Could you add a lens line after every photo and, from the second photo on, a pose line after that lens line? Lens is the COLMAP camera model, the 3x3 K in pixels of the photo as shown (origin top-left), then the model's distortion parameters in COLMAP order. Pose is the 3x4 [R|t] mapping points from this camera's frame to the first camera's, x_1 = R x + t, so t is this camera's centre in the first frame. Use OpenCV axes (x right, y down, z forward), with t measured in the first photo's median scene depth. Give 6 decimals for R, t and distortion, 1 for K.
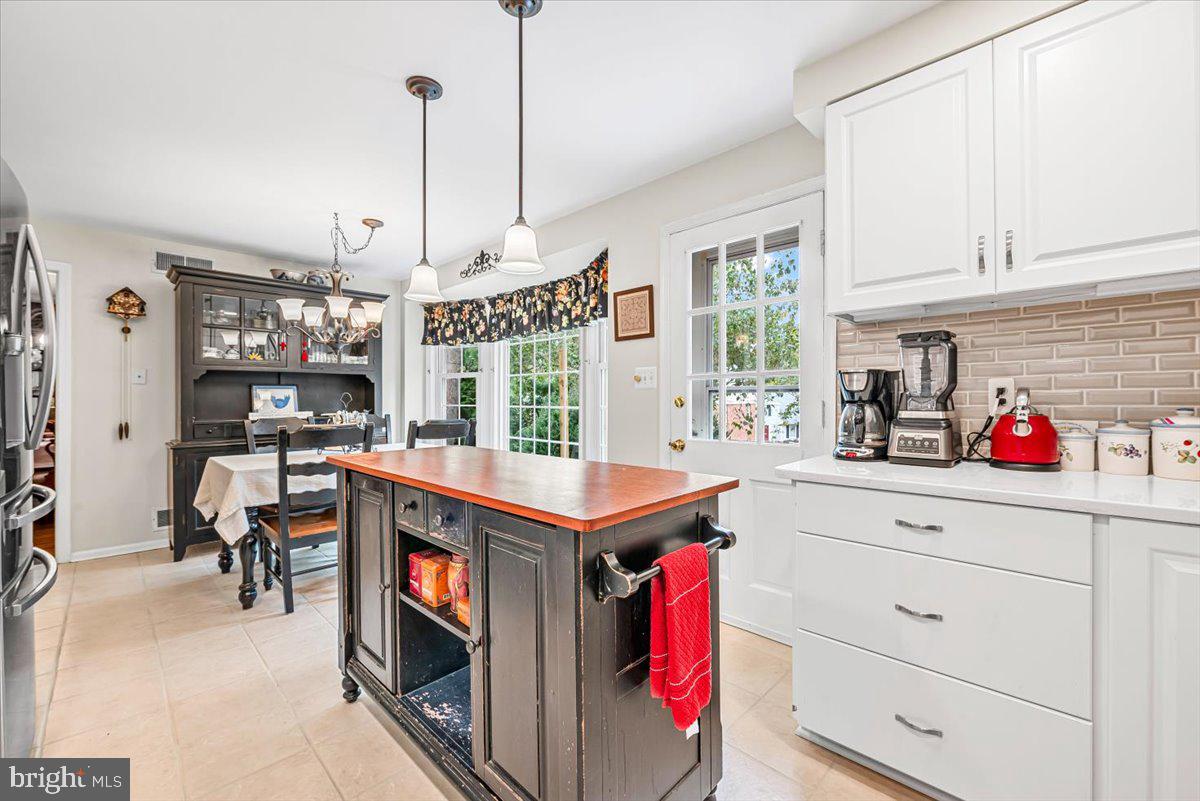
lens RADIAL K [[476.3, 0, 603.8], [0, 476.3, 397.7], [0, 0, 1]] dist [-0.006480, -0.001209]
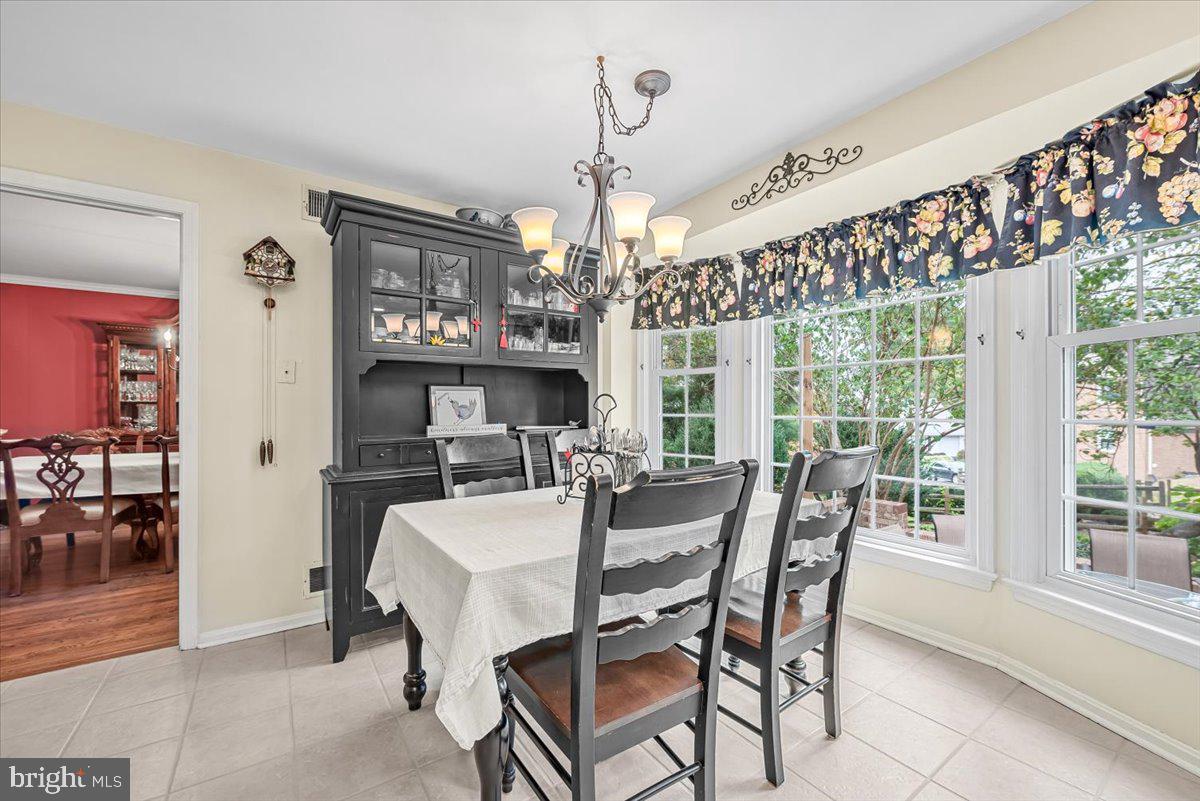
lens RADIAL K [[476.3, 0, 605.1], [0, 476.3, 407.6], [0, 0, 1]] dist [-0.006480, -0.001209]
pose [[0.981084, 0.001761, -0.193575, -0.351016], [-0.001153, 0.999994, 0.003253, 0.003305], [0.193579, -0.002968, 0.981080, 0.366690]]
